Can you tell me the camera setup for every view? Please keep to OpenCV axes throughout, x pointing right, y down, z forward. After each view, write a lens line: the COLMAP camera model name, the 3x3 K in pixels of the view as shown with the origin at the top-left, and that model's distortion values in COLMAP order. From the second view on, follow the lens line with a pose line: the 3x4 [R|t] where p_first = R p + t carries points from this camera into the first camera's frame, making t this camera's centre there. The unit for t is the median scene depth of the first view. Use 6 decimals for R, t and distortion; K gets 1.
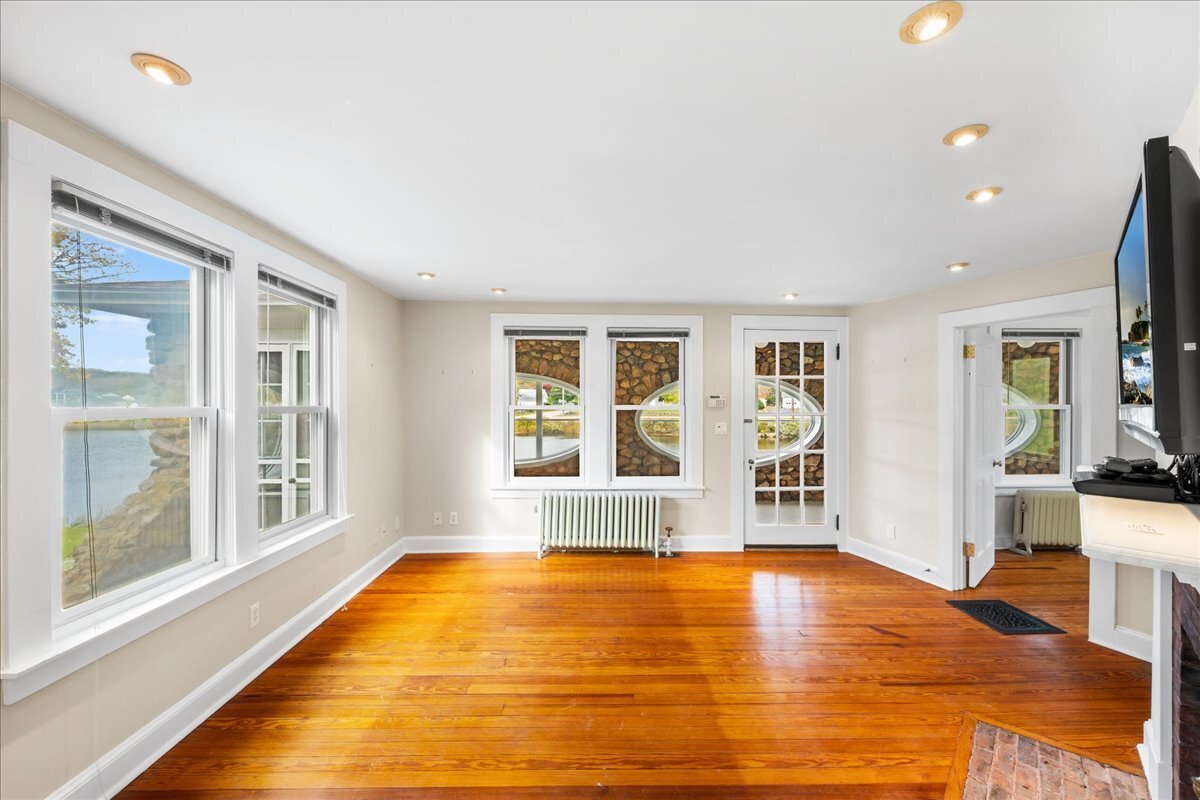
lens RADIAL K [[484.0, 0, 601.6], [0, 484.0, 406.1], [0, 0, 1]] dist [-0.003030, -0.000143]
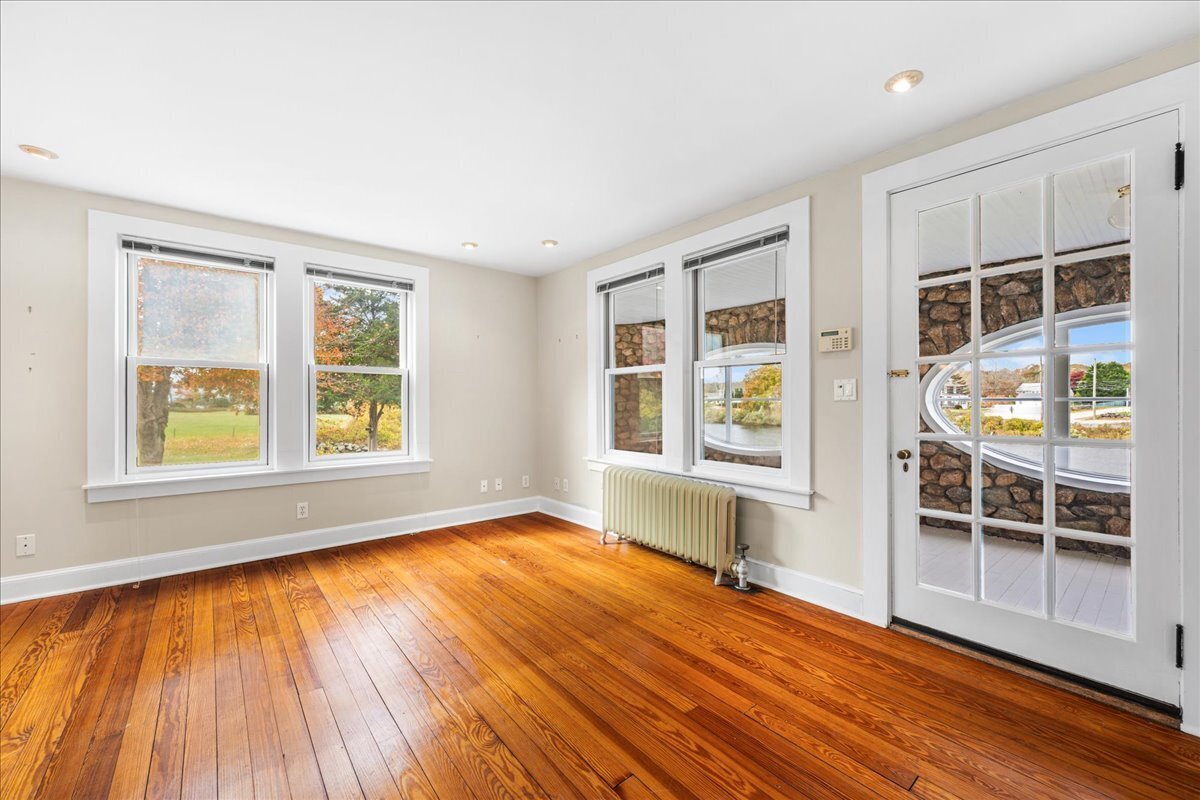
lens RADIAL K [[469.8, 0, 597.5], [0, 469.8, 403.5], [0, 0, 1]] dist [-0.000716, -0.000169]
pose [[0.619427, 0.000847, -0.785053, 0.684075], [-0.002592, 0.999996, -0.000966, 0.087848], [0.785050, 0.002633, 0.619427, 0.622071]]
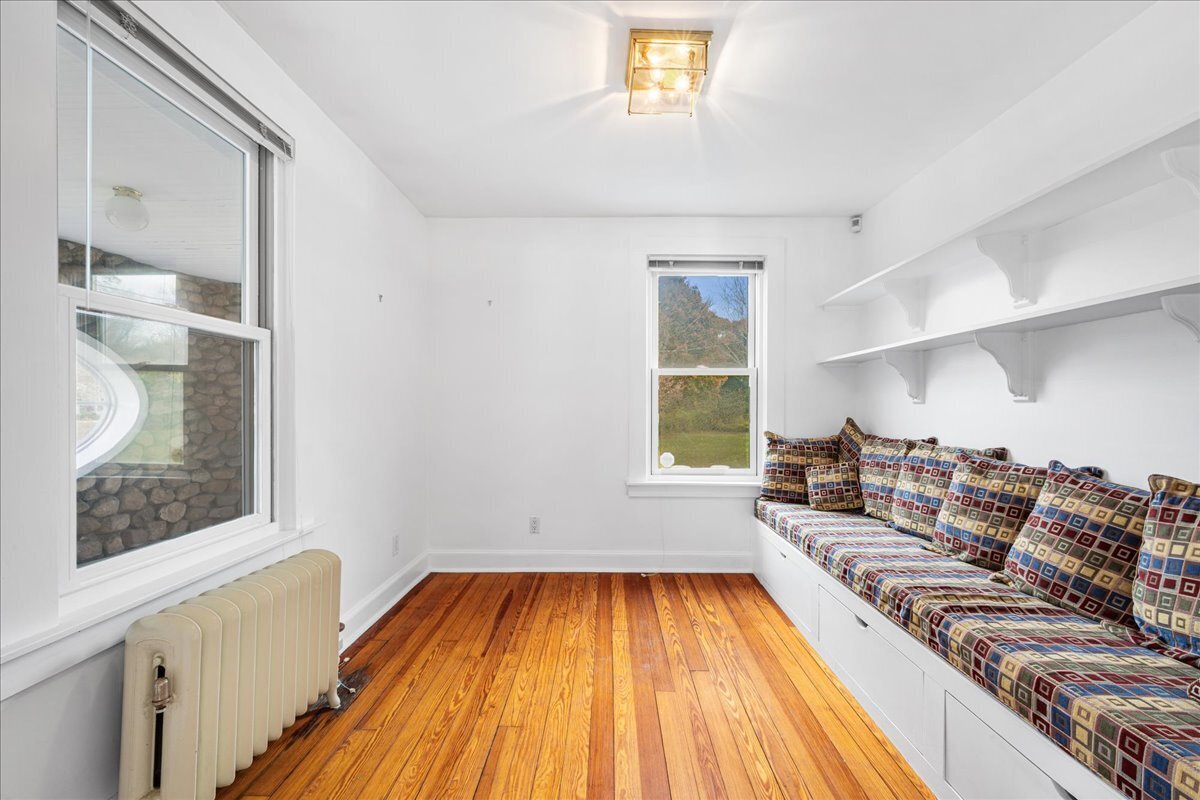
lens RADIAL K [[484.0, 0, 601.6], [0, 484.0, 406.1], [0, 0, 1]] dist [-0.003030, -0.000143]
pose [[0.045771, 0.003333, 0.998946, 0.829645], [0.005064, 0.999981, -0.003568, 0.084044], [-0.998939, 0.005222, 0.045753, 0.993113]]
